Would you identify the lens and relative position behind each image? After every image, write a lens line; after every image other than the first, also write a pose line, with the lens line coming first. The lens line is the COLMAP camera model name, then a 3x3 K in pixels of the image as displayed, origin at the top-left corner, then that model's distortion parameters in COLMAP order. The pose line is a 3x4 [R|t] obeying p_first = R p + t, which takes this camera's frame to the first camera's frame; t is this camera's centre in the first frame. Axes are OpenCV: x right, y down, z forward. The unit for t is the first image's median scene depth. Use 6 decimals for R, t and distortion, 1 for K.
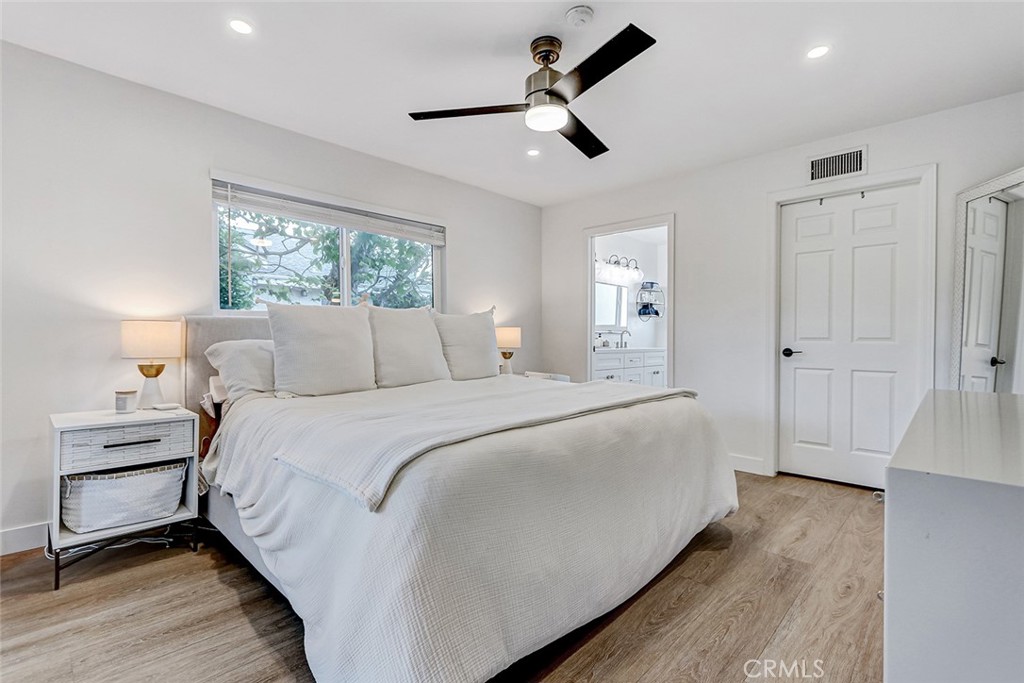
lens RADIAL K [[469.0, 0, 503.1], [0, 469.0, 344.3], [0, 0, 1]] dist [0.002019, -0.002709]
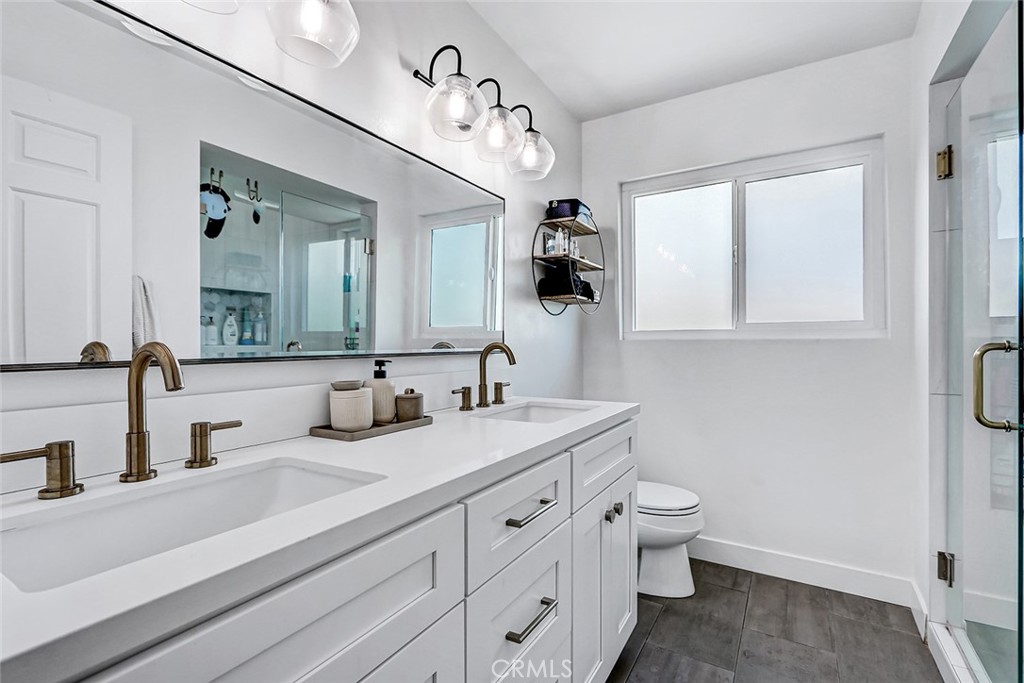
lens RADIAL K [[469.0, 0, 510.8], [0, 469.0, 341.6], [0, 0, 1]] dist [0.002019, -0.002709]
pose [[0.971635, -0.008206, 0.236345, 0.192310], [0.011492, 0.999855, -0.012530, -0.025615], [-0.236208, 0.014891, 0.971588, 0.687002]]
